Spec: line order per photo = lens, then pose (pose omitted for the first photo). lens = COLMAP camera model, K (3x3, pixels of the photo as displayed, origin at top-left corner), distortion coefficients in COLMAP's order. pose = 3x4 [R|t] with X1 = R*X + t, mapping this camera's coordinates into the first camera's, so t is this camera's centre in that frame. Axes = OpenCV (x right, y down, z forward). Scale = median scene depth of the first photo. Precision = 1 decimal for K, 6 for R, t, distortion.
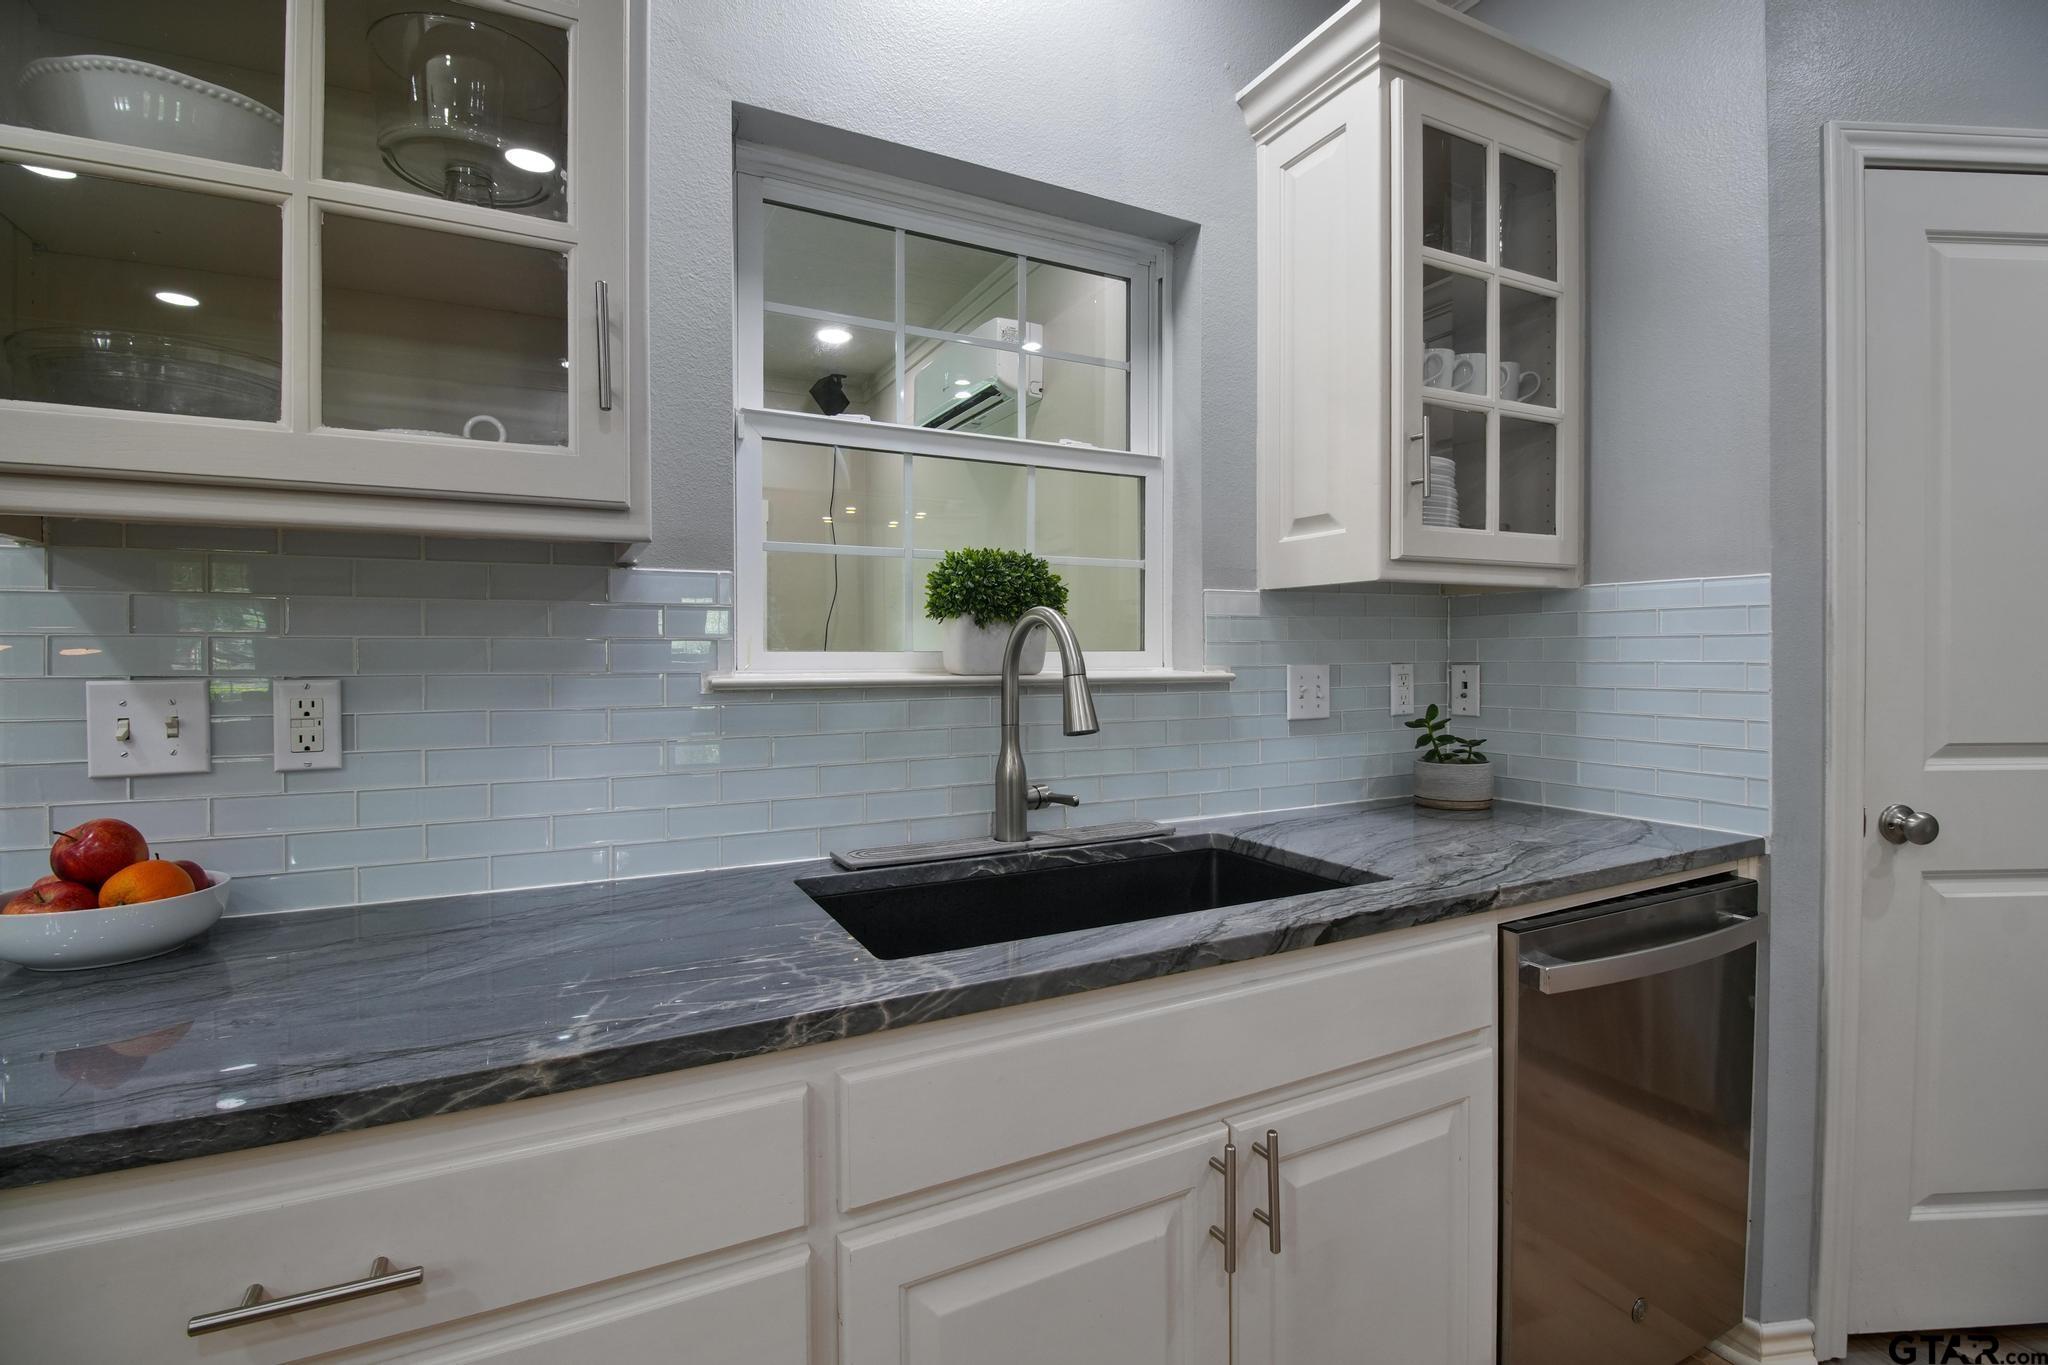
lens RADIAL K [[921.6, 0, 1028.1], [0, 921.6, 651.9], [0, 0, 1]] dist [0.000706, -0.013230]
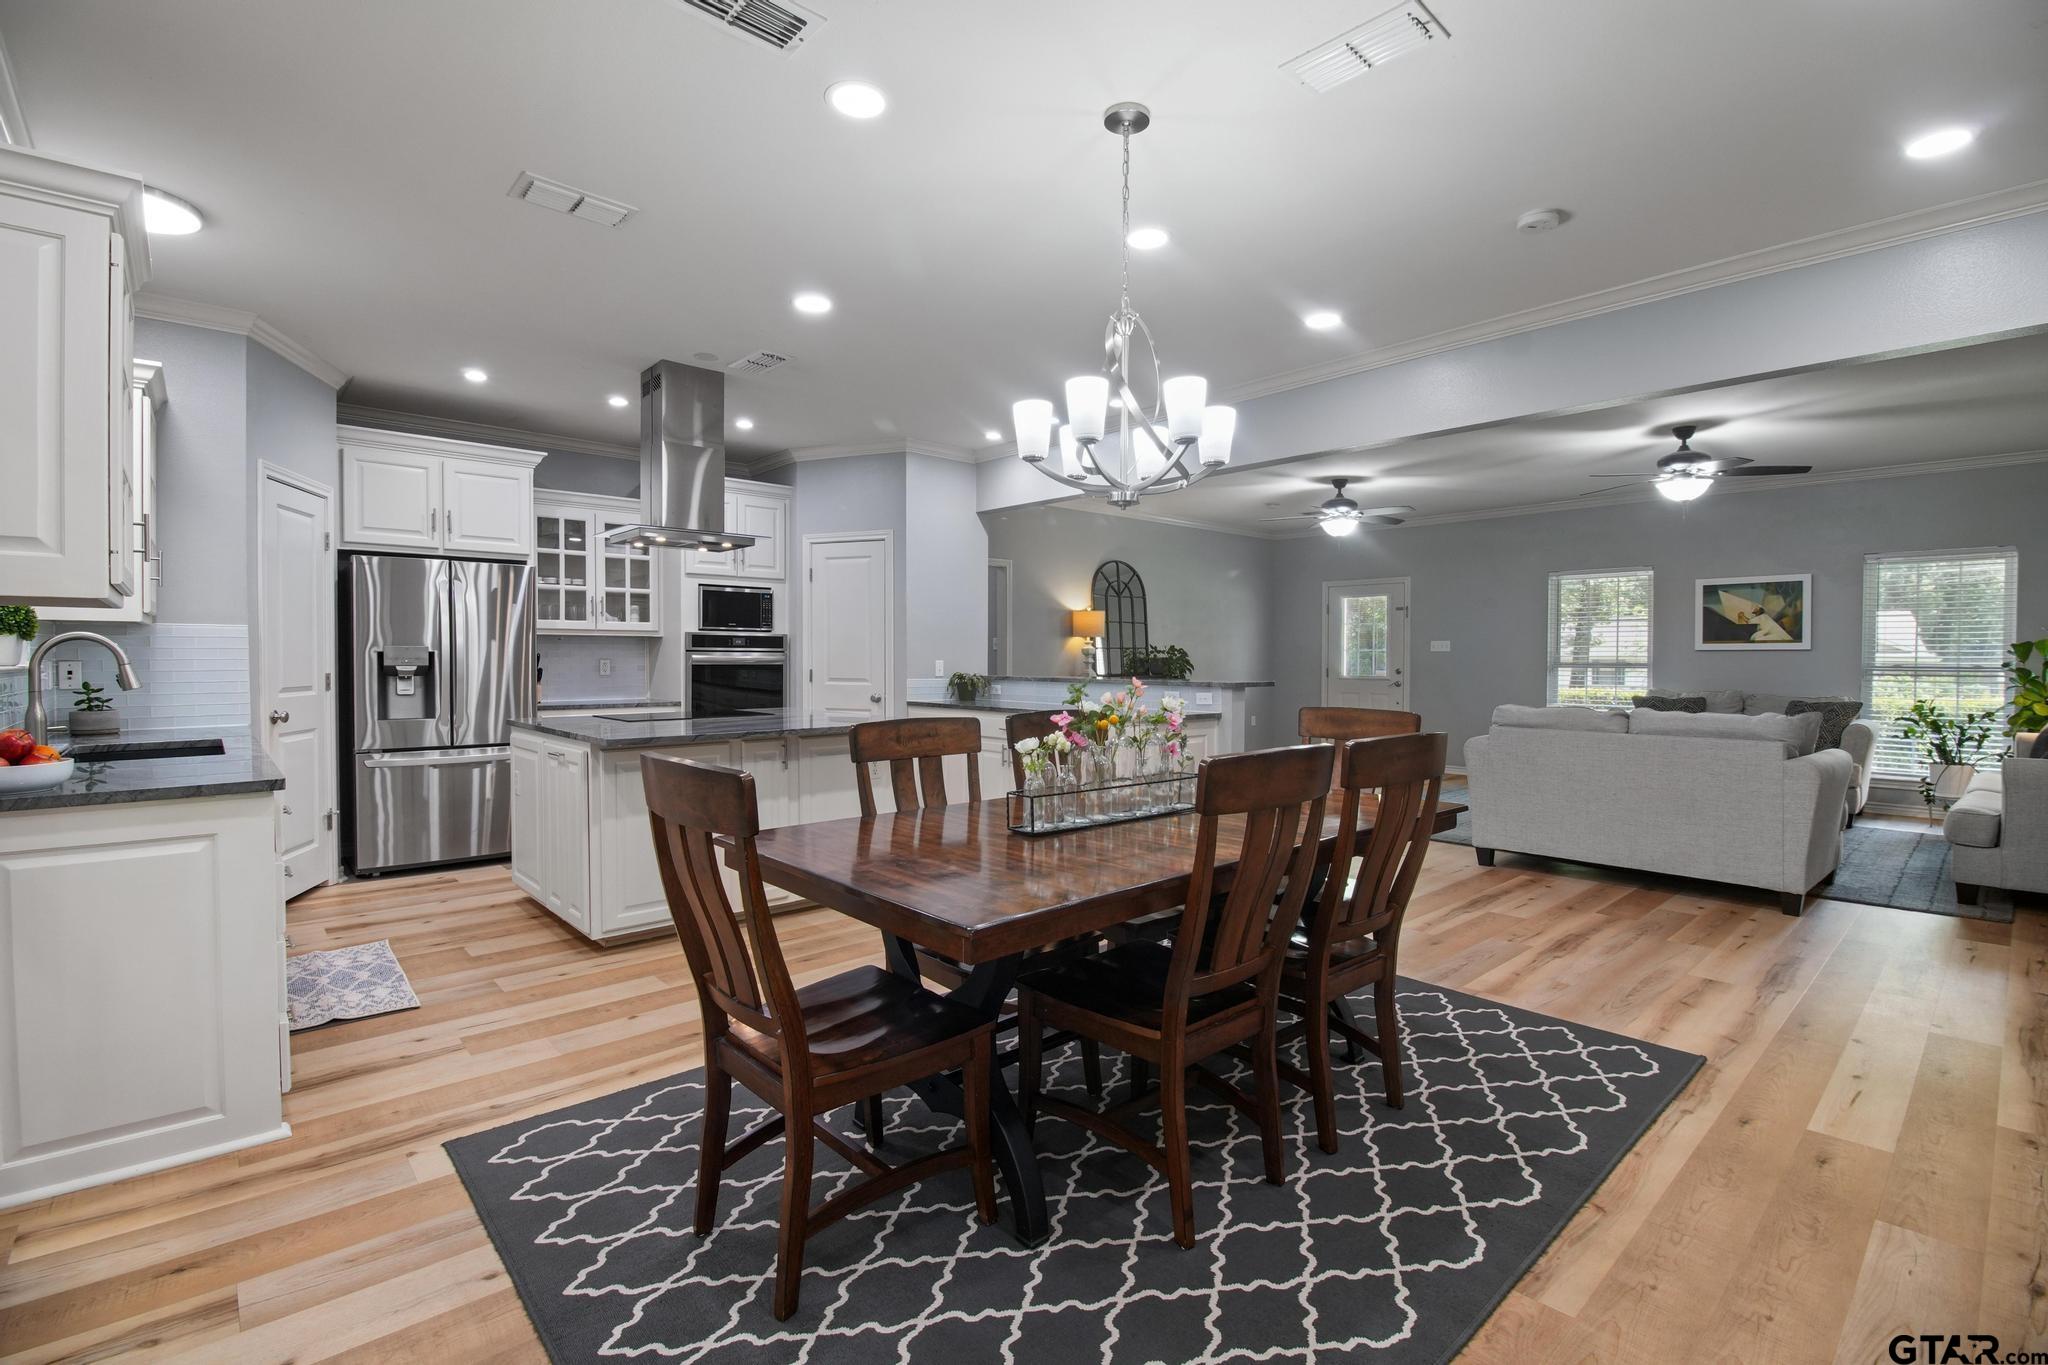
lens RADIAL K [[922.2, 0, 1019.0], [0, 922.2, 674.4], [0, 0, 1]] dist [0.000473, -0.014423]
pose [[-0.249252, -0.017275, 0.968284, -2.095627], [-0.001786, 0.999847, 0.017379, 0.005874], [-0.968437, 0.002602, -0.249245, -0.452940]]
